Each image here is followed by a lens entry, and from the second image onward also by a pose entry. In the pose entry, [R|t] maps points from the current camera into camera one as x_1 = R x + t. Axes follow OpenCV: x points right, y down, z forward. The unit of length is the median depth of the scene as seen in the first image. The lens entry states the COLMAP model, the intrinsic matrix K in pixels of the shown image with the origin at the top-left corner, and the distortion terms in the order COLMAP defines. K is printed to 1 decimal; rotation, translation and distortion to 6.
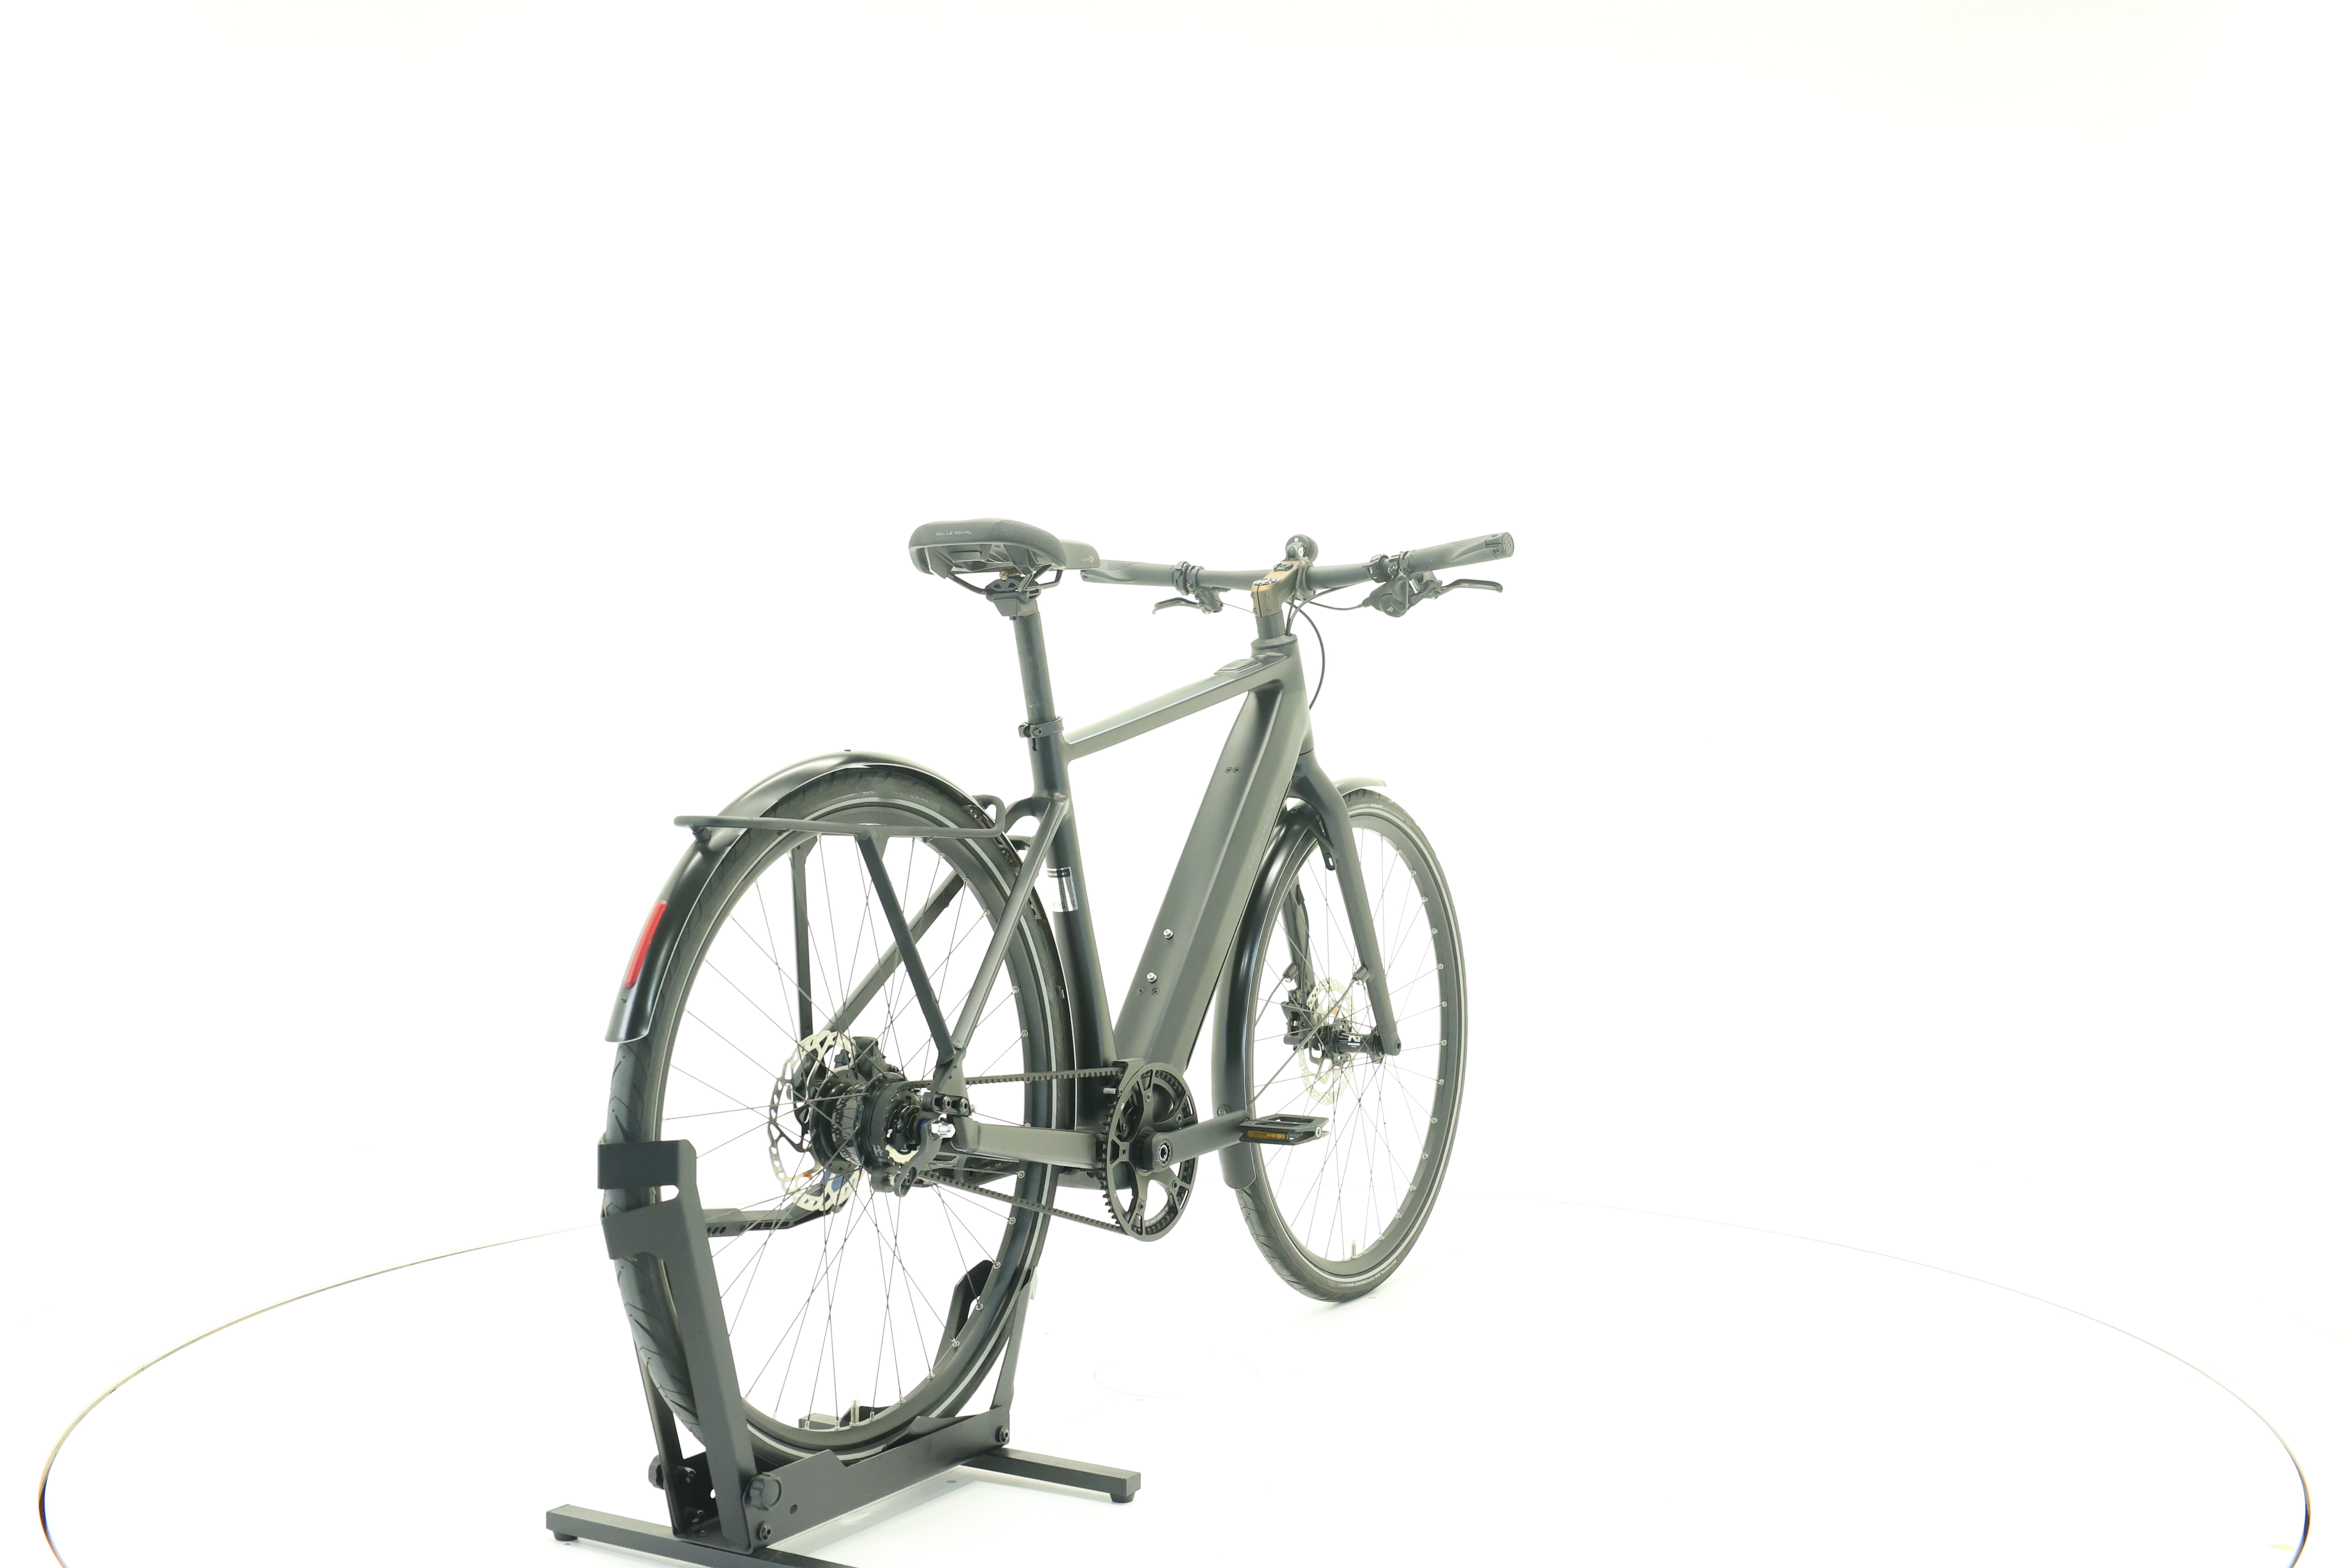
lens RADIAL K [[2453.3, 0, 1181.4], [0, 2453.3, 778.1], [0, 0, 1]] dist [-0.022953, 0.000000]
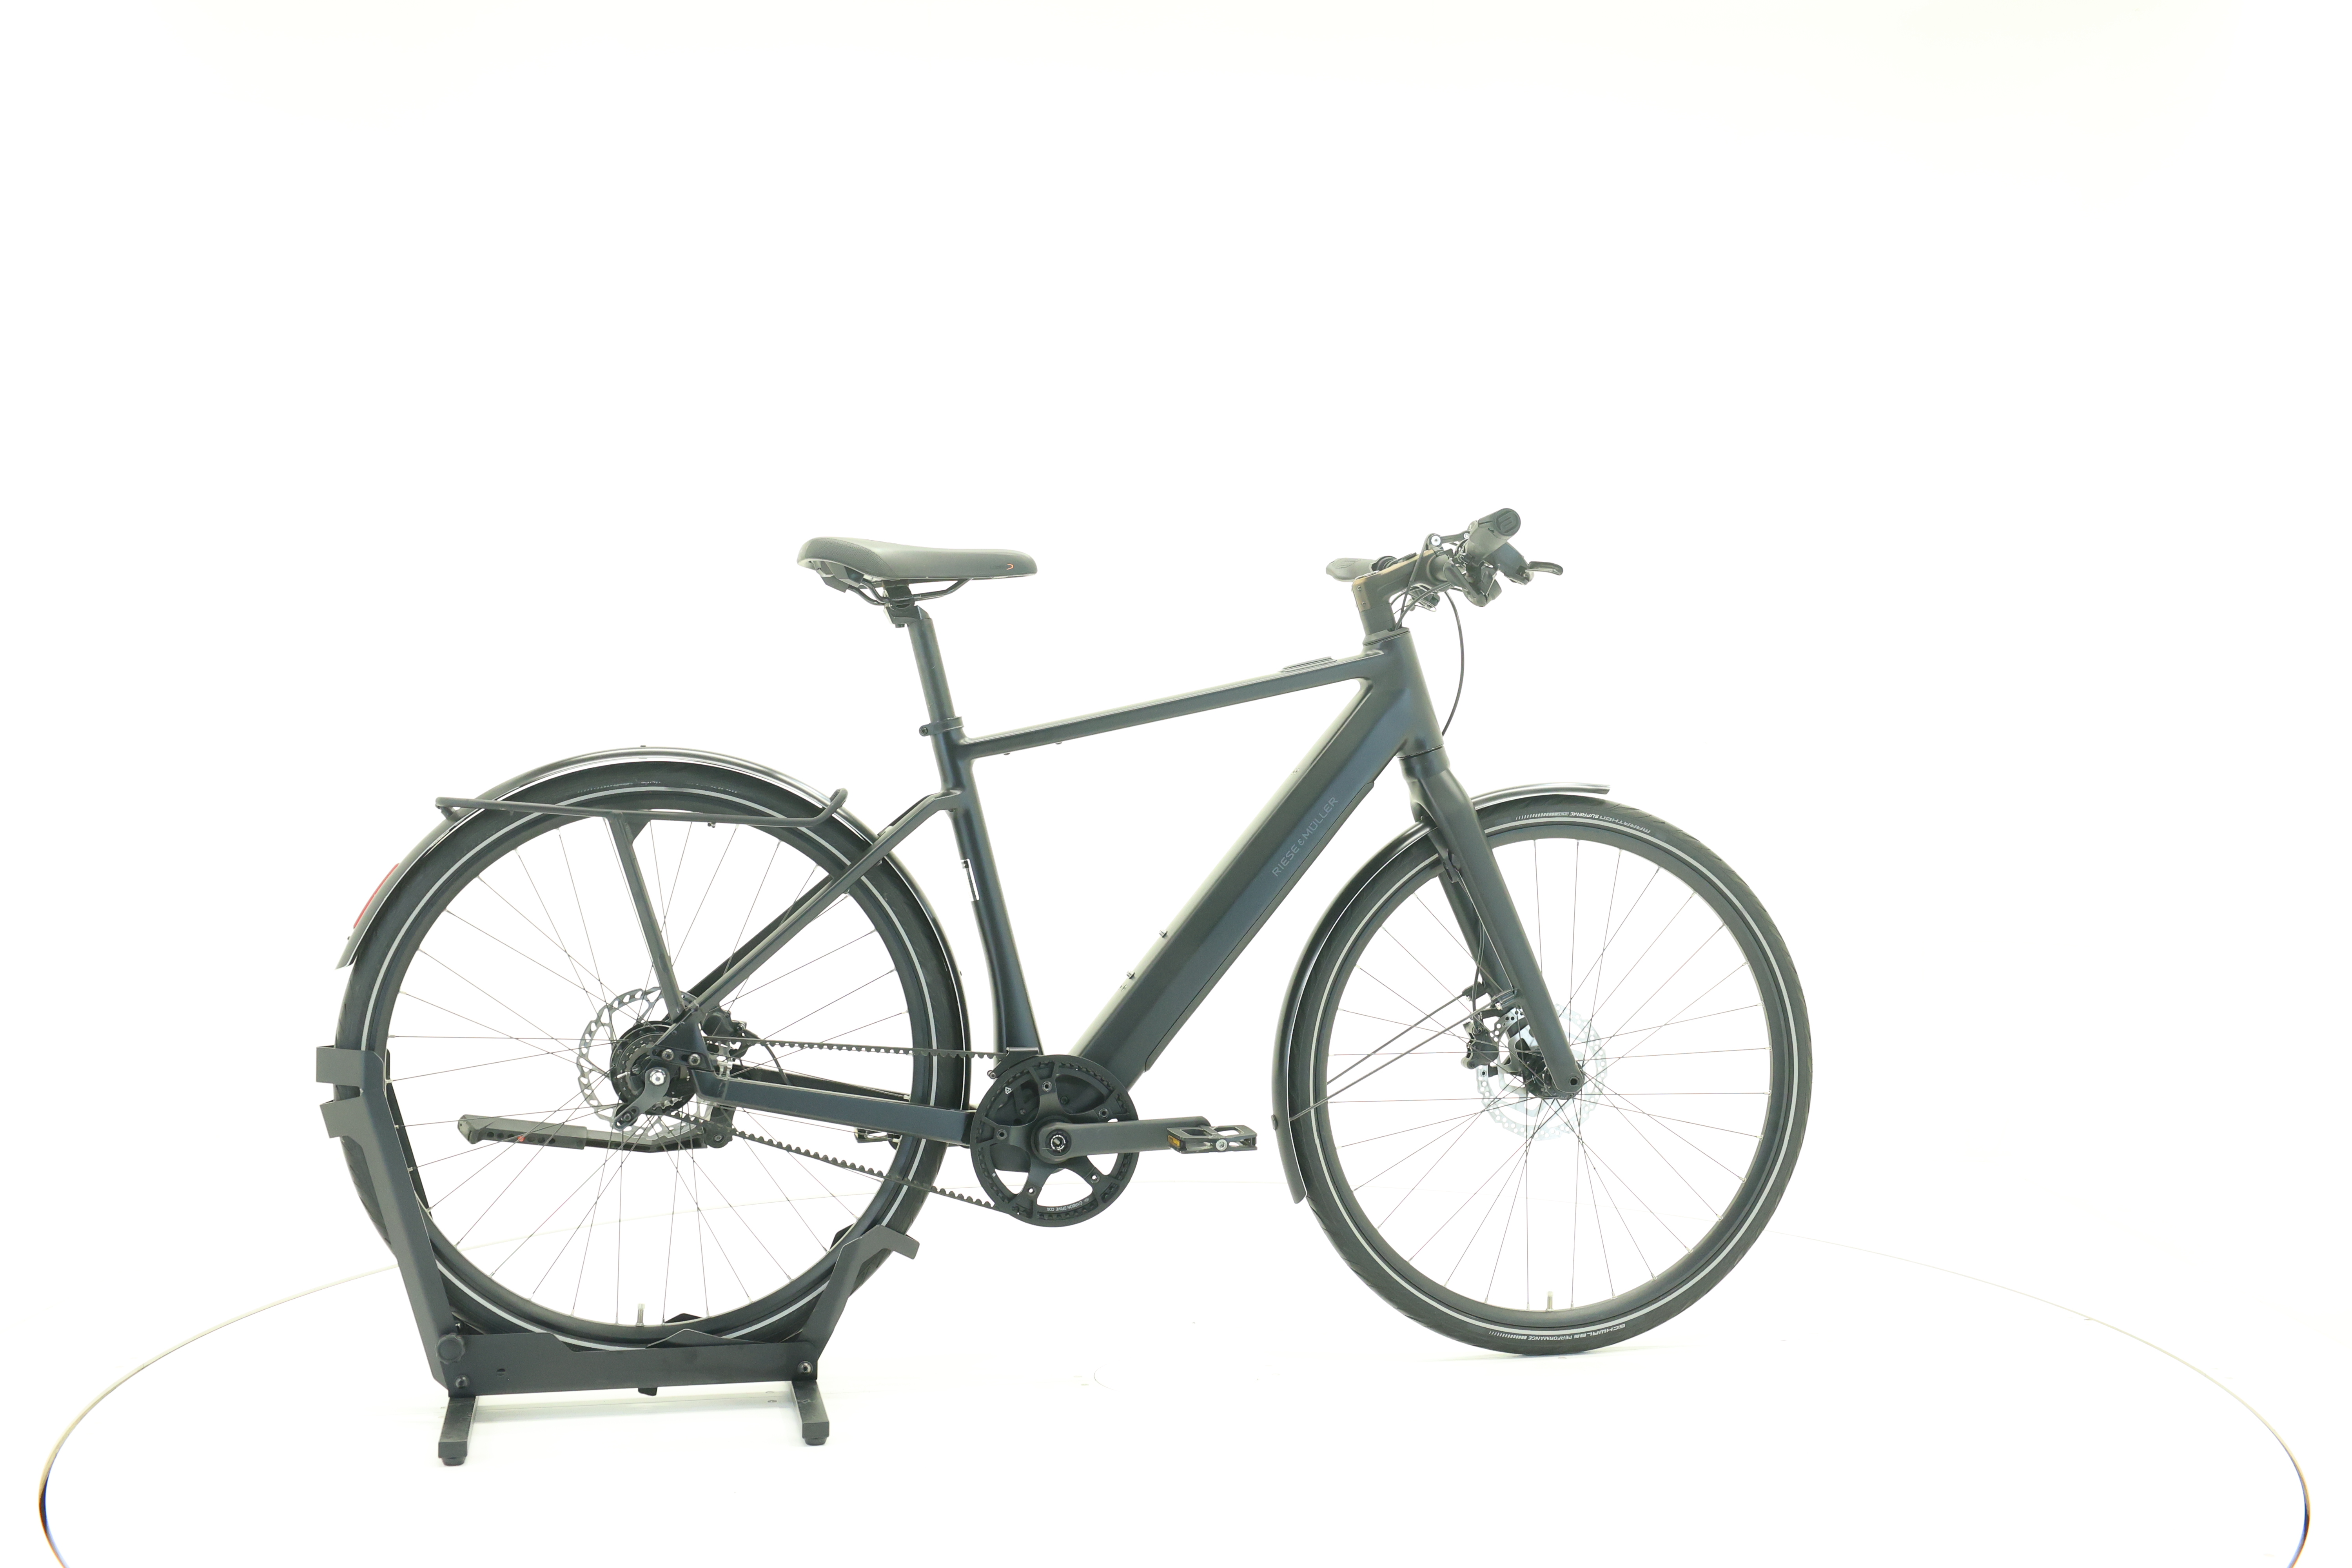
lens RADIAL K [[2453.3, 0, 1172.0], [0, 2453.3, 775.3], [0, 0, 1]] dist [-0.022953, 0.000000]
pose [[0.688373, 0.014408, -0.725214, 0.786832], [-0.015626, 0.999865, 0.005032, -0.006716], [0.725188, 0.007868, 0.688506, 0.336551]]
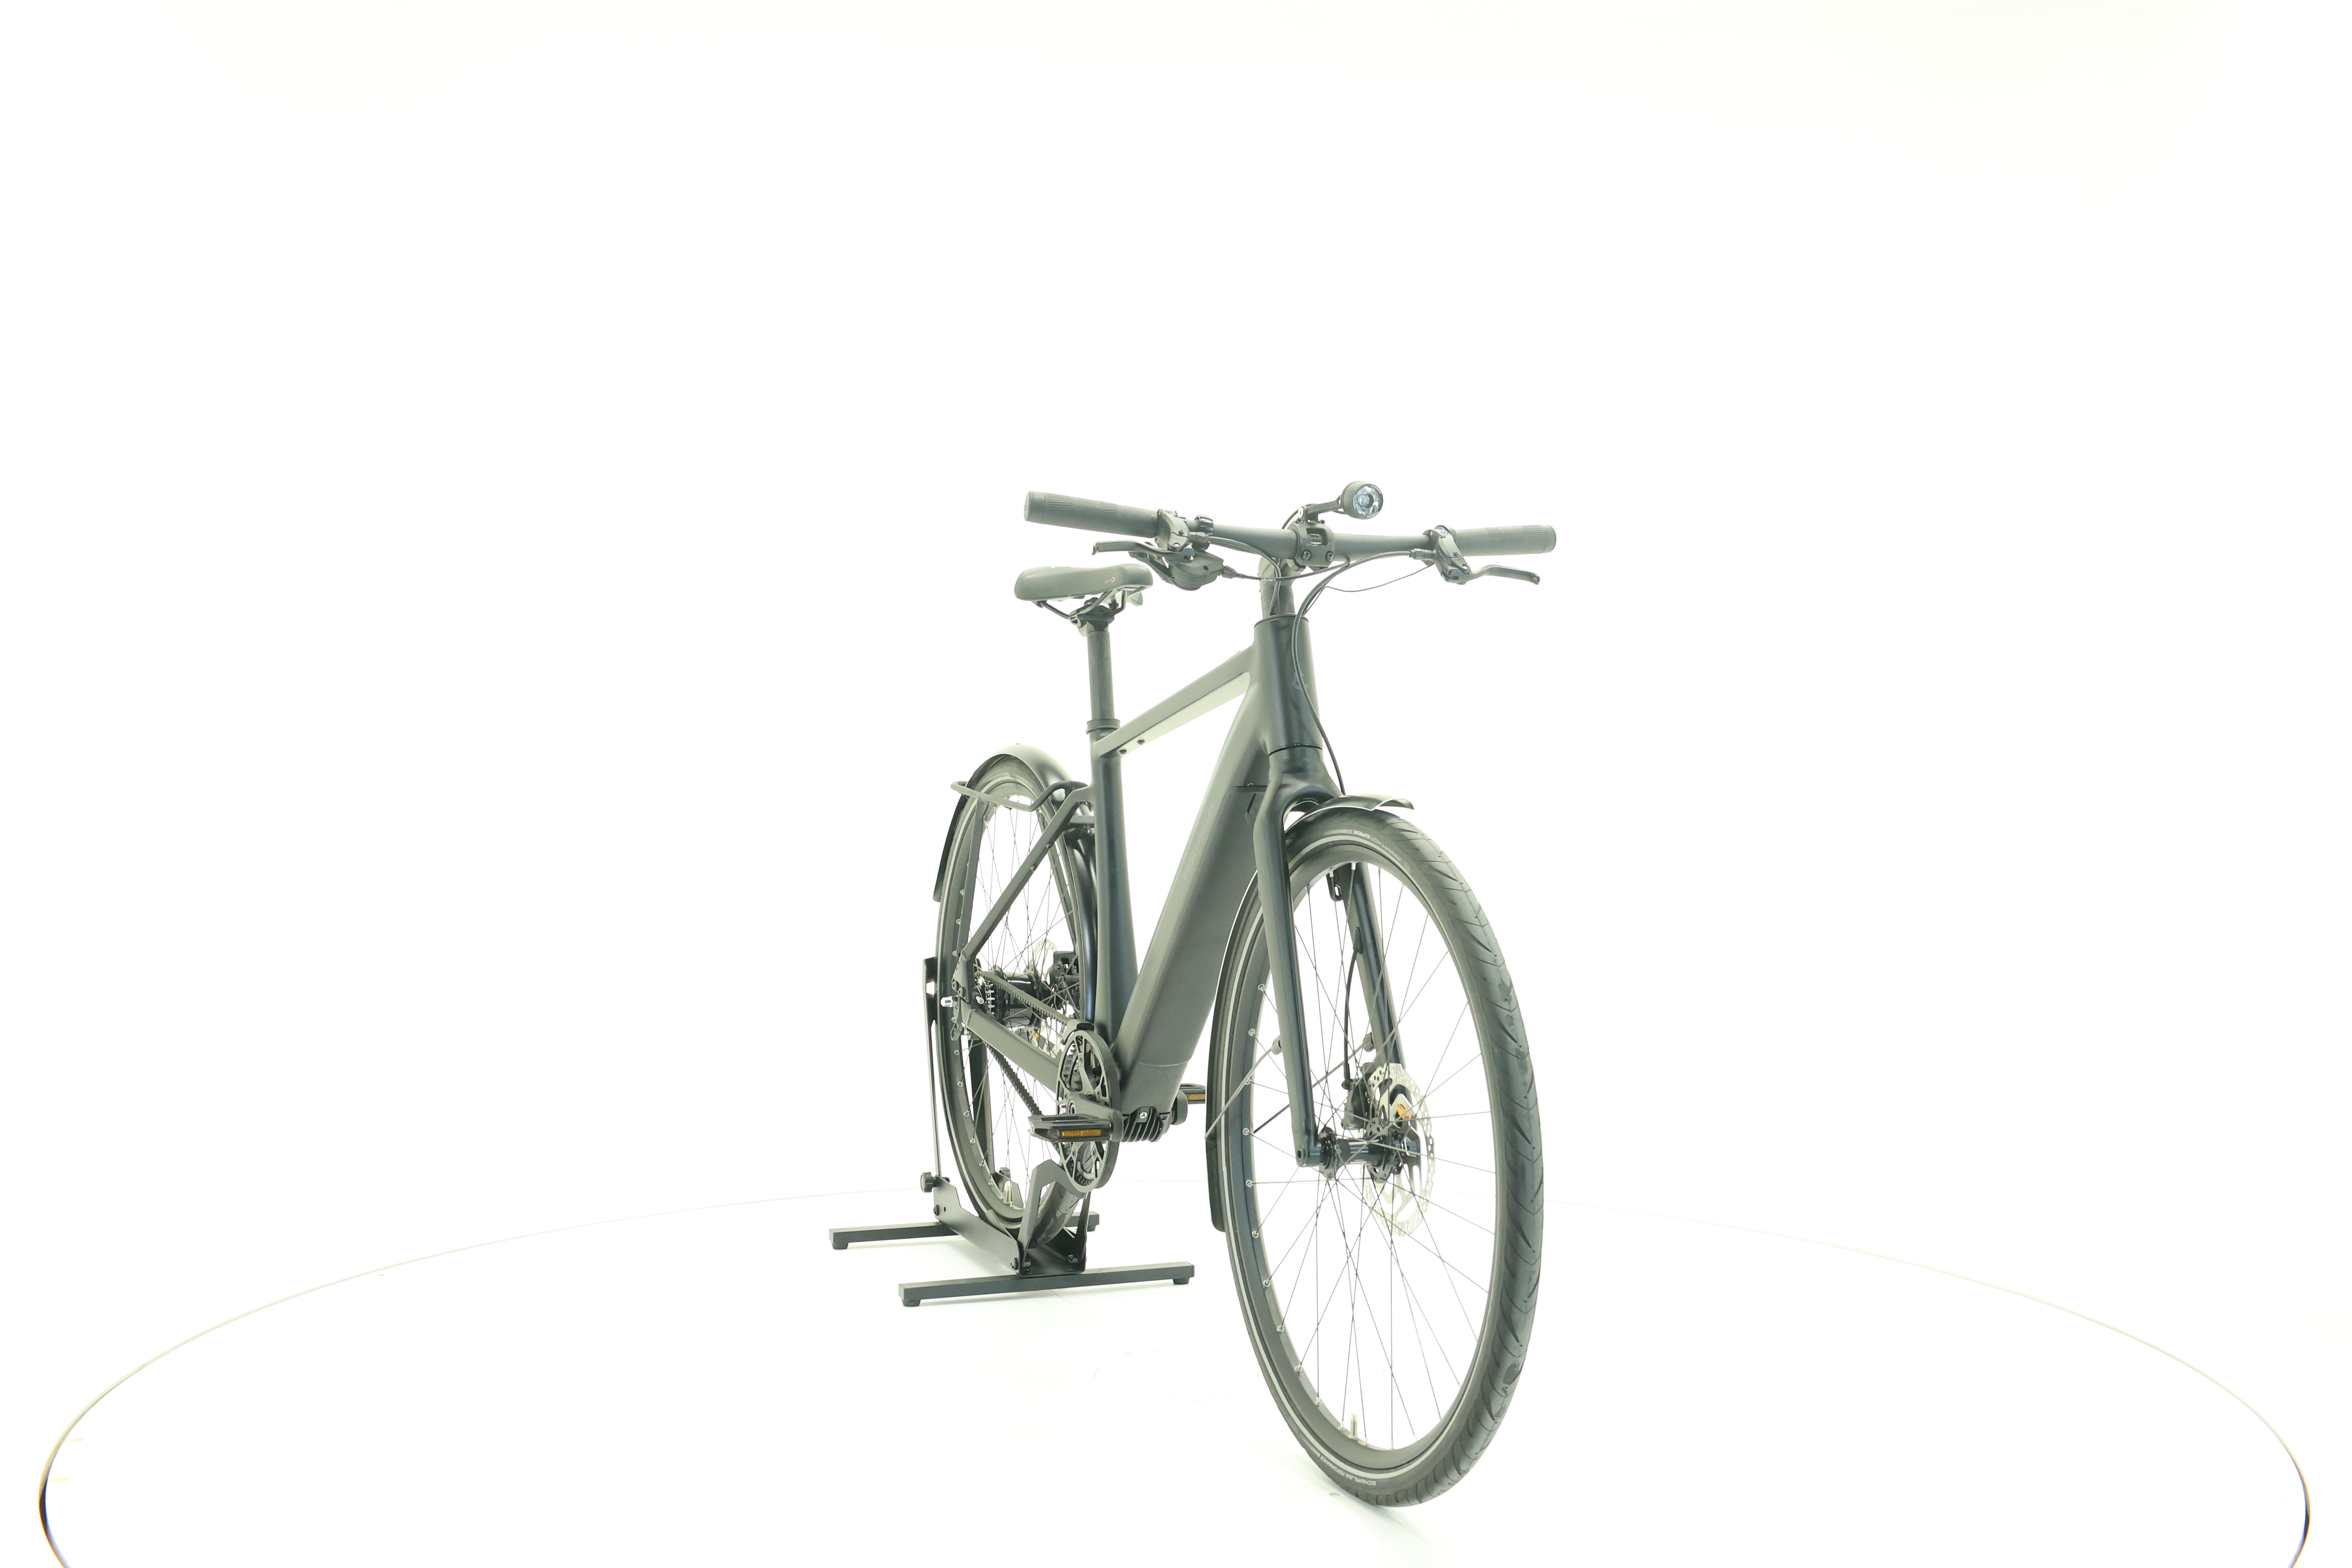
lens RADIAL K [[2453.3, 0, 1168.9], [0, 2453.3, 781.9], [0, 0, 1]] dist [-0.022953, 0.000000]
pose [[-0.611081, 0.012382, -0.791471, 0.862829], [-0.019881, 0.999322, 0.030984, -0.031908], [0.791318, 0.034669, -0.610421, 1.749942]]
